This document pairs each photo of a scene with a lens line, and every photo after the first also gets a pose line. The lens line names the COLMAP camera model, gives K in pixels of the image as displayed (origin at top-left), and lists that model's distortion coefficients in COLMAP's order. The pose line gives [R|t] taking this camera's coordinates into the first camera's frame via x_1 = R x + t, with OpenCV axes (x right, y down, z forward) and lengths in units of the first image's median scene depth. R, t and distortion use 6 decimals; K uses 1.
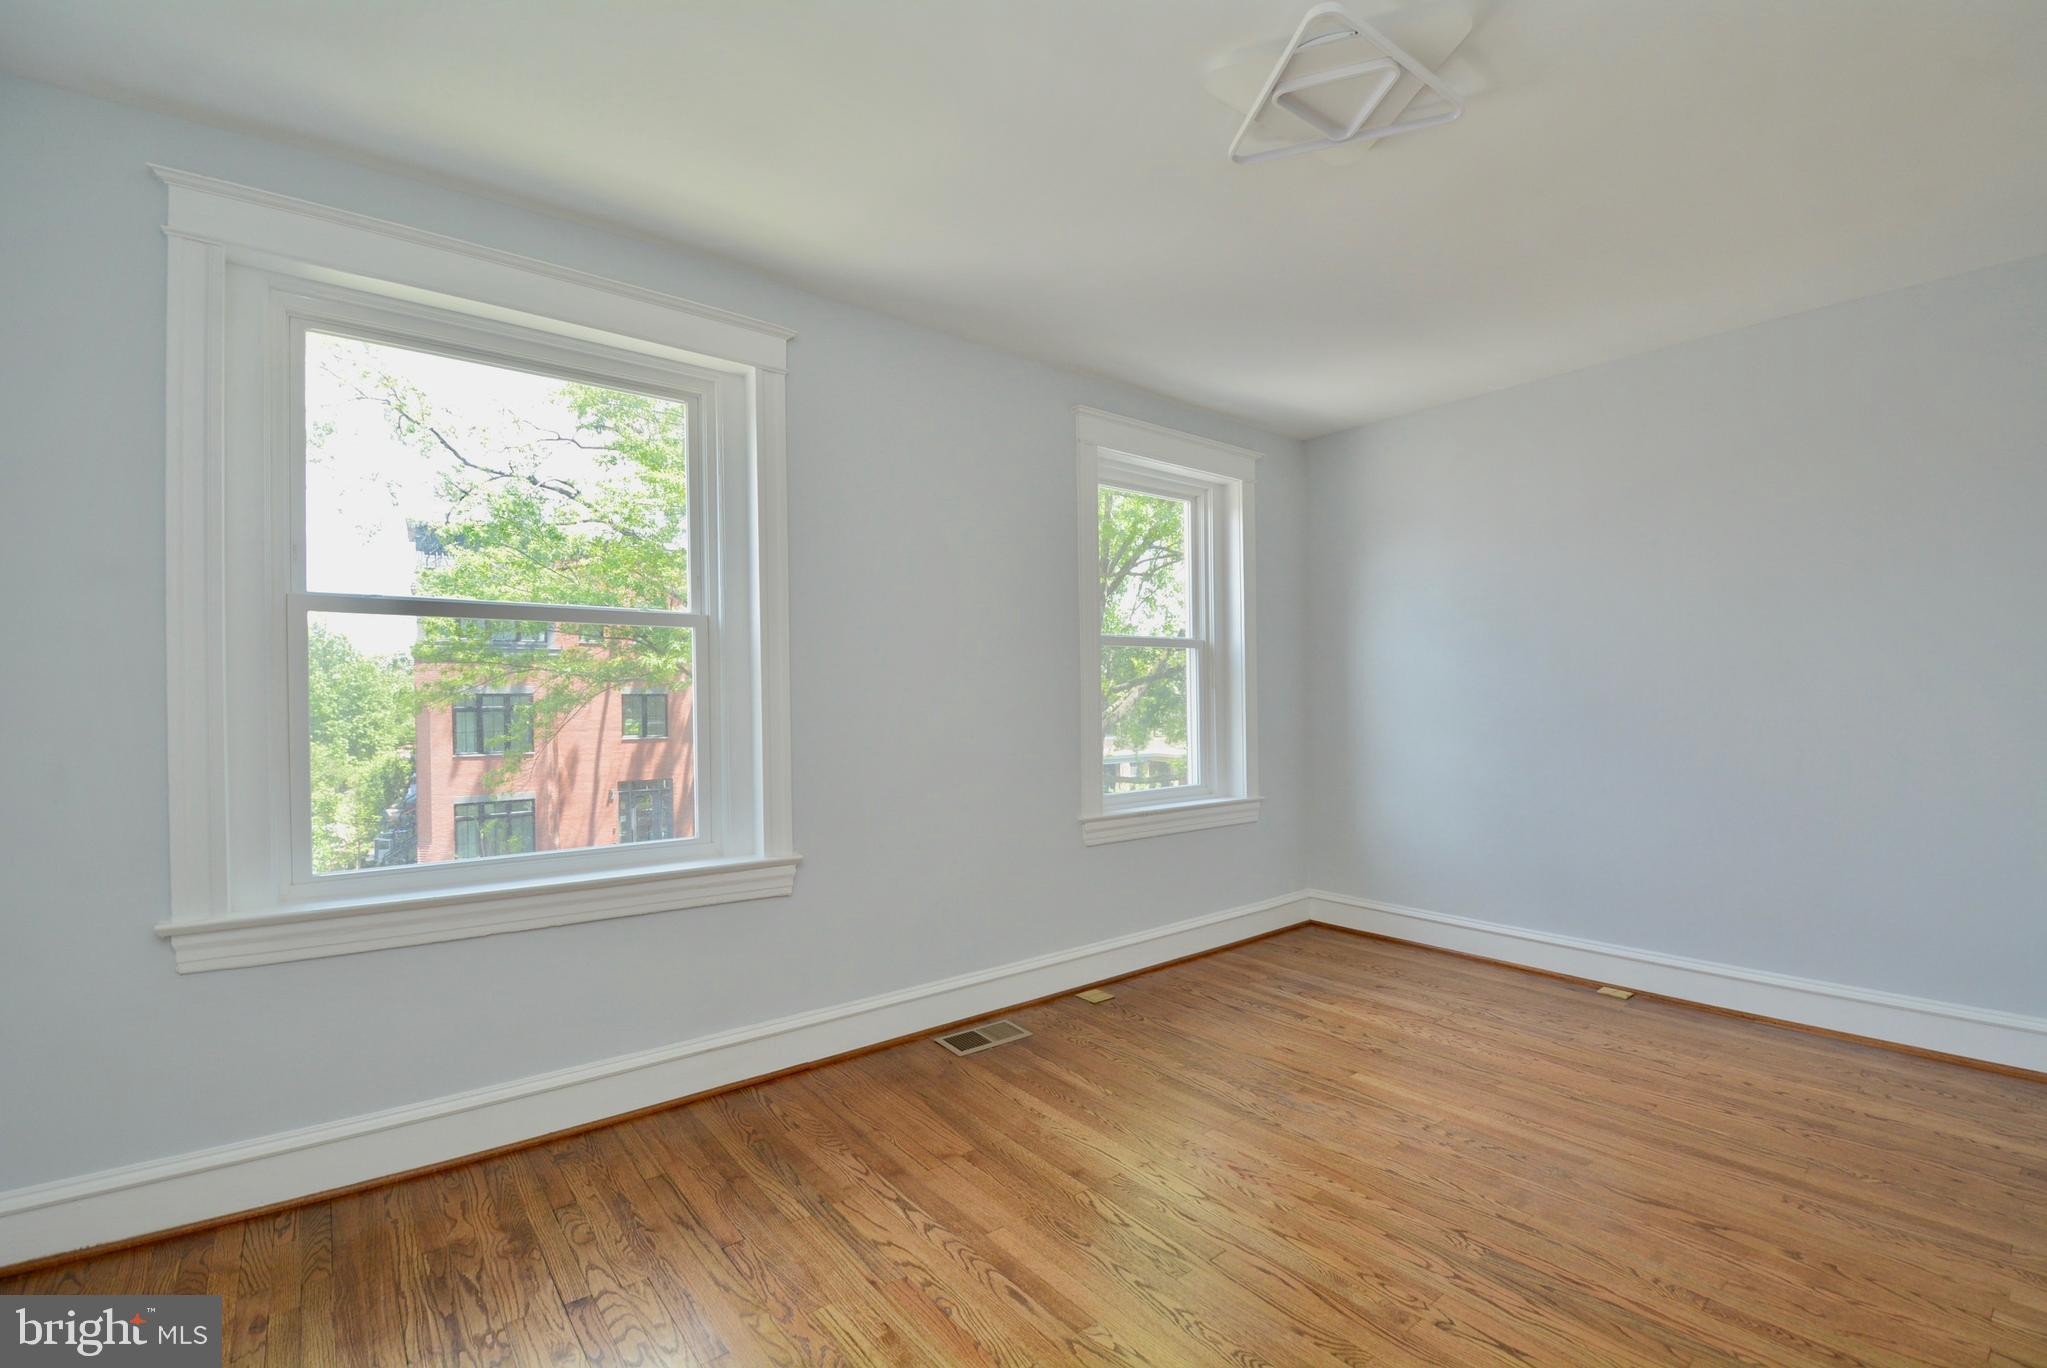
lens RADIAL K [[909.2, 0, 1043.7], [0, 909.2, 704.6], [0, 0, 1]] dist [0.013009, -0.020668]
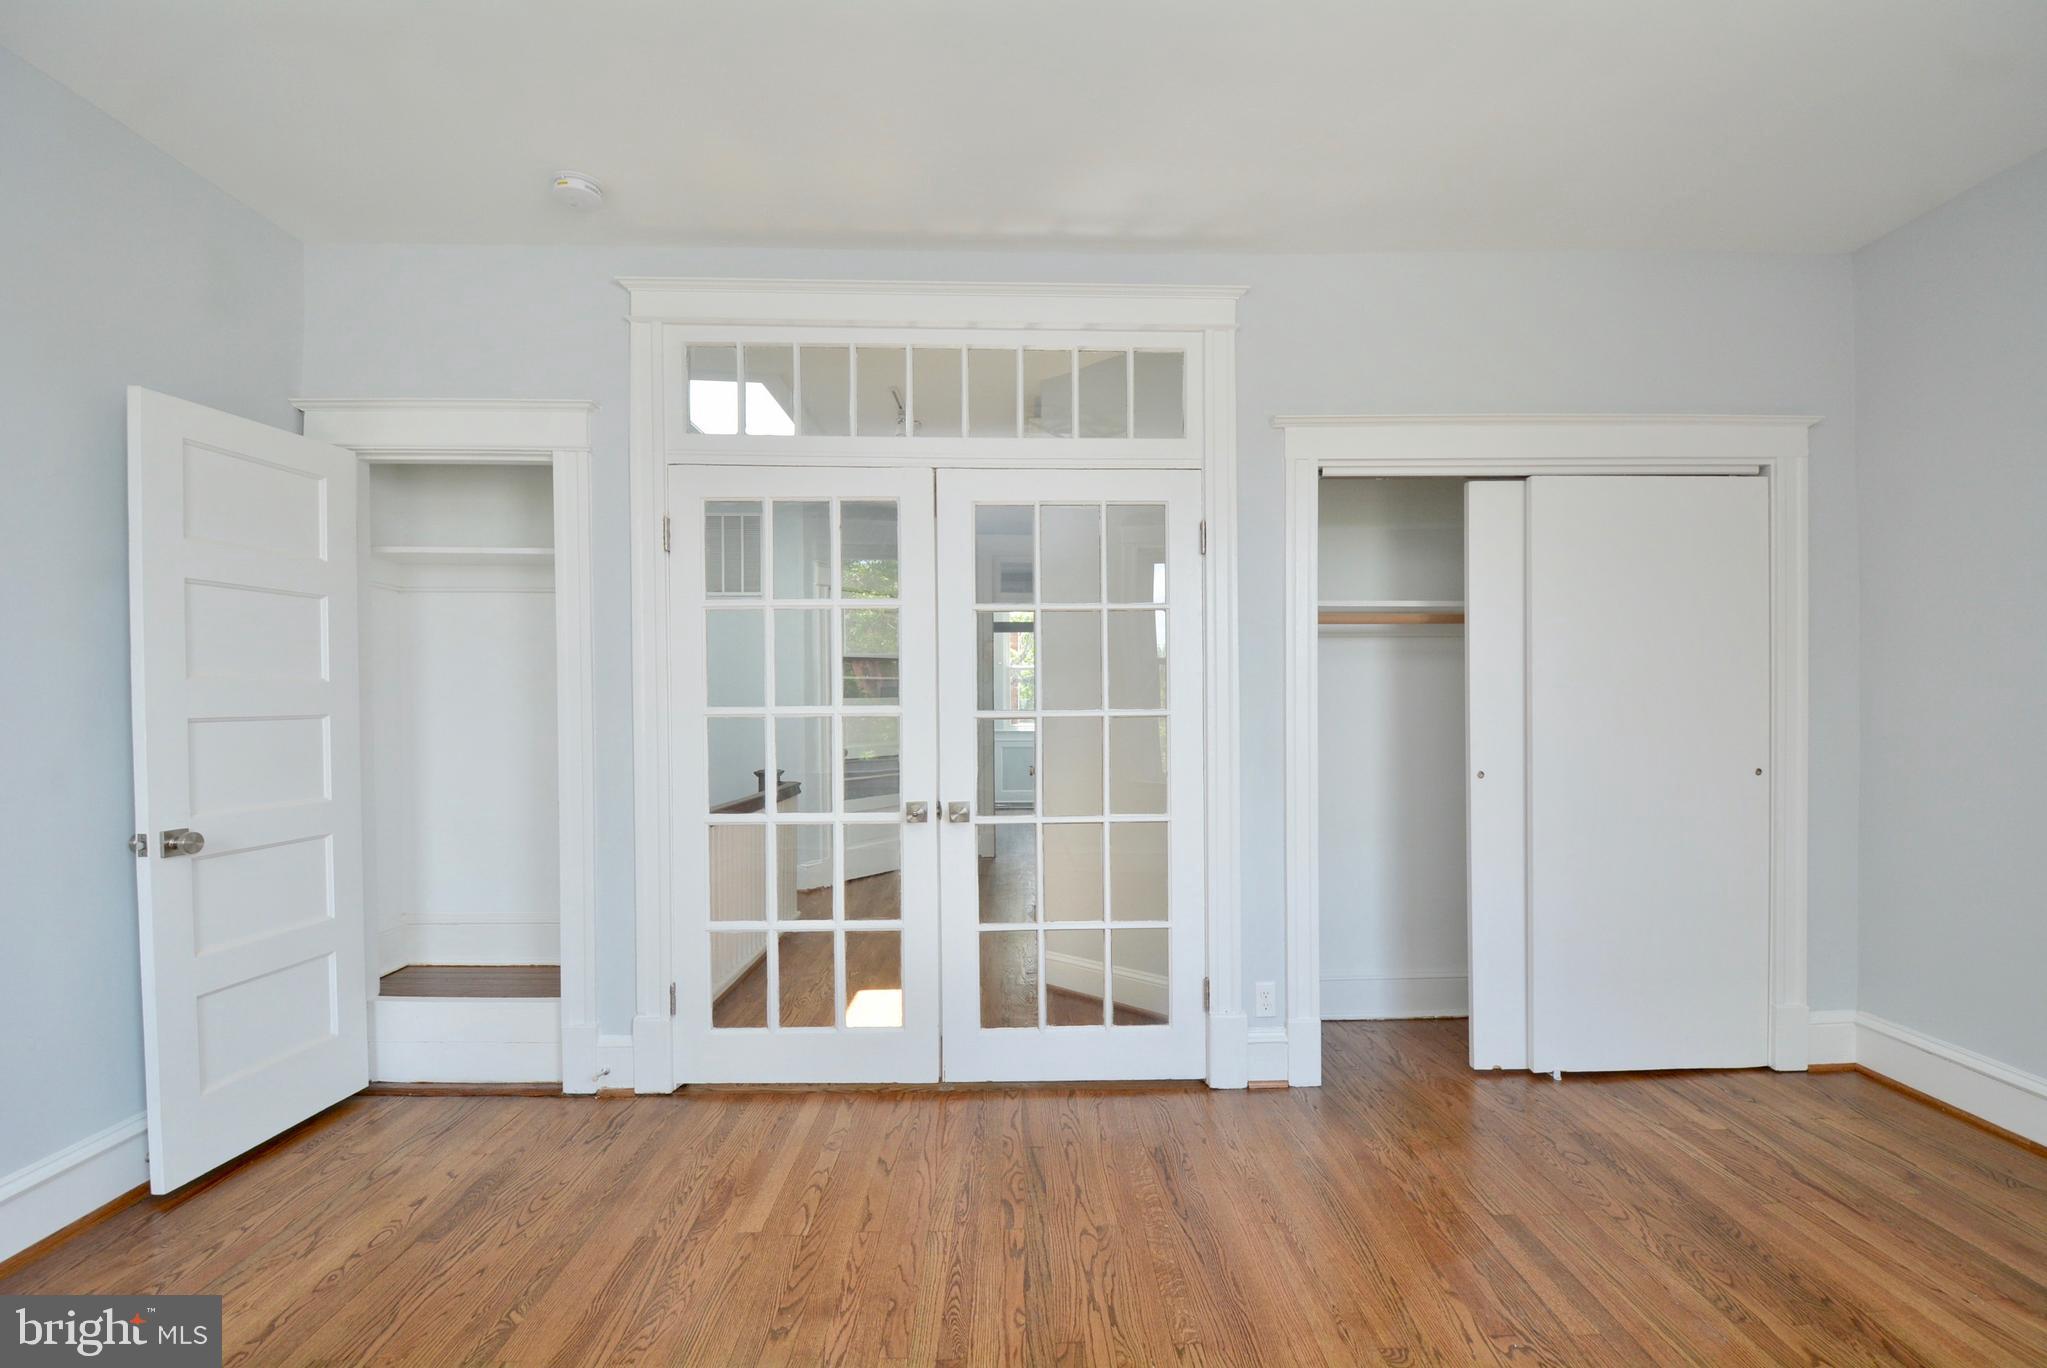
lens RADIAL K [[909.2, 0, 1043.7], [0, 909.2, 704.6], [0, 0, 1]] dist [0.013009, -0.020668]
pose [[-0.794913, 0.005676, 0.606697, 0.059562], [0.015577, 0.999818, 0.011056, -0.003585], [-0.606523, 0.018239, -0.794856, 1.023222]]
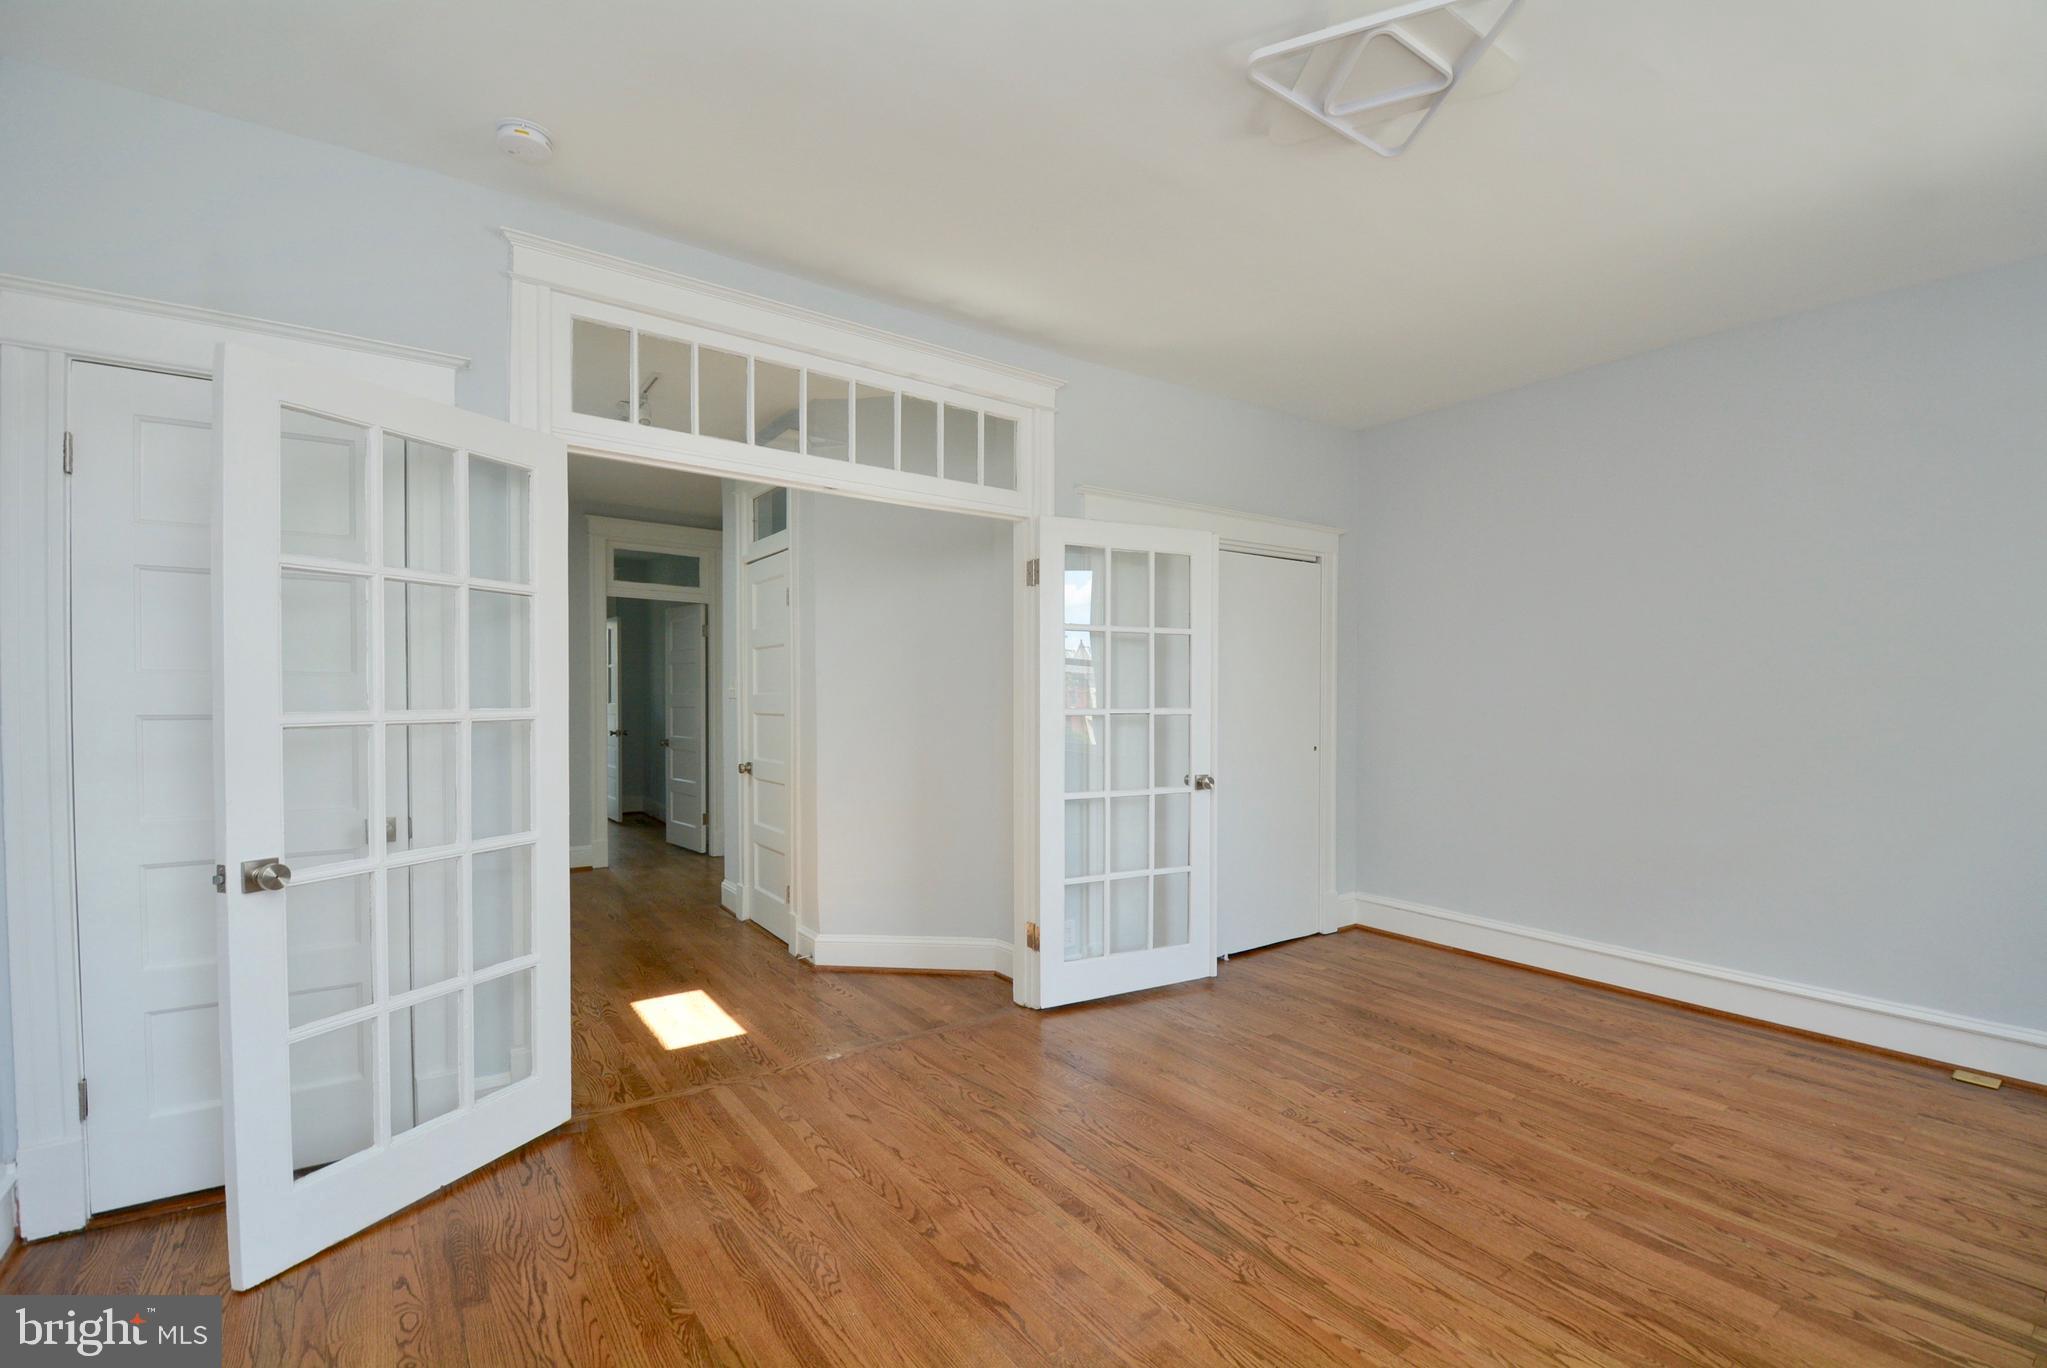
lens RADIAL K [[909.2, 0, 1043.7], [0, 909.2, 704.6], [0, 0, 1]] dist [0.013009, -0.020668]
pose [[-0.999088, 0.004081, 0.042504, 0.436602], [0.004759, 0.999863, 0.015880, -0.010232], [-0.042434, 0.016067, -0.998970, 1.356907]]
